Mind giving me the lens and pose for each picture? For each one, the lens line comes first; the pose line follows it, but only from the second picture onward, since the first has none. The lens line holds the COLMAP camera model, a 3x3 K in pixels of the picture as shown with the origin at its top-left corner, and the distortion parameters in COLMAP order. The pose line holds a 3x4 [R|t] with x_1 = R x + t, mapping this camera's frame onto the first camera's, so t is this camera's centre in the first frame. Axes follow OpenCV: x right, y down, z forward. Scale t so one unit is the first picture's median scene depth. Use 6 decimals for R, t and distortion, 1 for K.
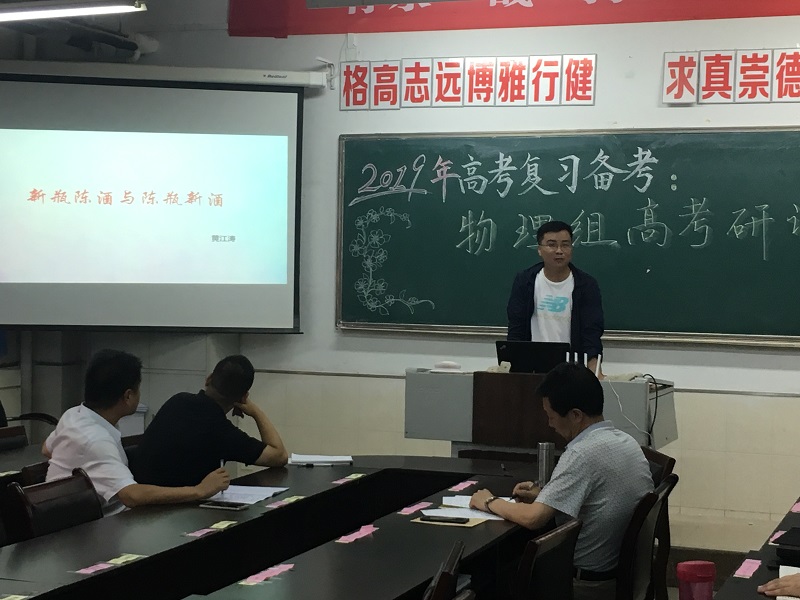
lens RADIAL K [[1432.0, 0, 400.0], [0, 1432.0, 300.0], [0, 0, 1]] dist [0.044091, 0.073020]
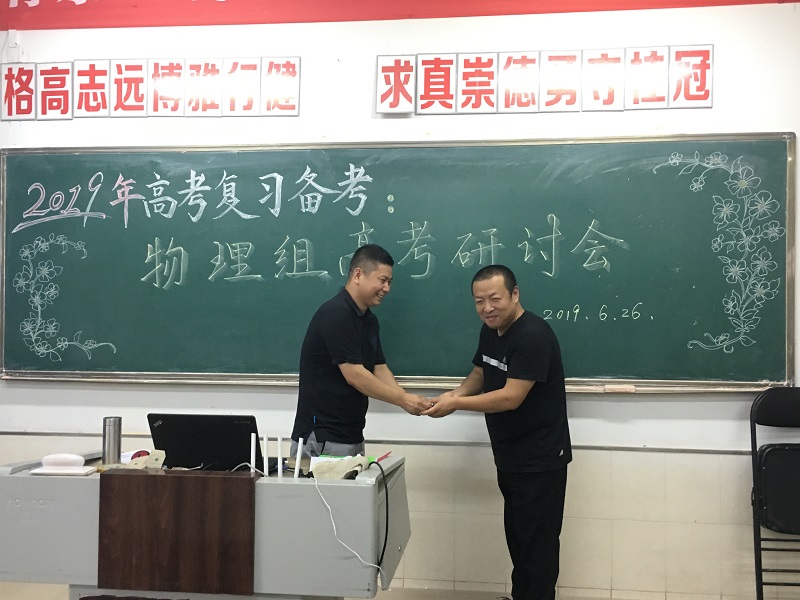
lens RADIAL K [[845.1, 0, 400.0], [0, 845.1, 300.0], [0, 0, 1]] dist [0.074643, -0.102568]
pose [[0.974829, -0.011831, 0.222640, 0.077693], [0.016966, 0.999632, -0.021164, -0.012002], [-0.222308, 0.024409, 0.974671, 0.477998]]
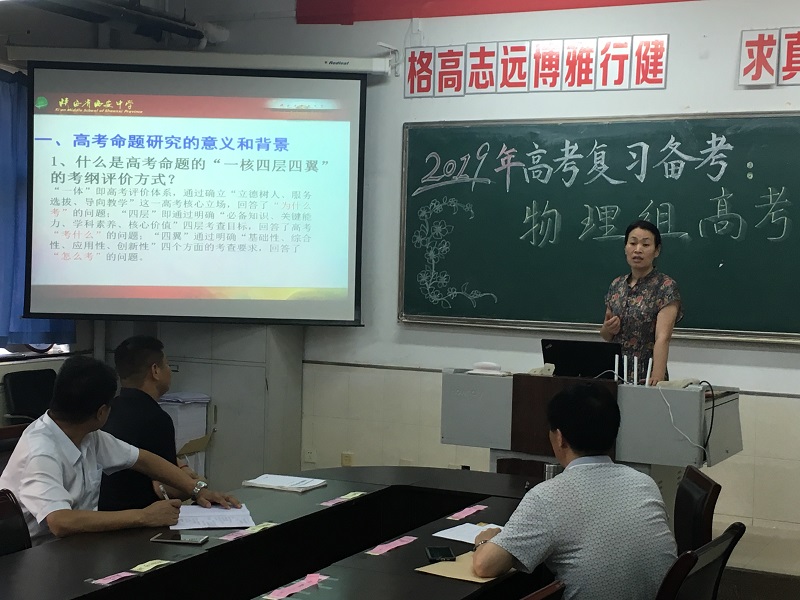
lens RADIAL K [[1278.7, 0, 400.0], [0, 1278.7, 300.0], [0, 0, 1]] dist [0.042678, 0.077482]
pose [[0.993466, 0.010433, -0.113652, 0.058145], [-0.008922, 0.999865, 0.013795, -0.007003], [0.113780, -0.012691, 0.993425, 0.138382]]
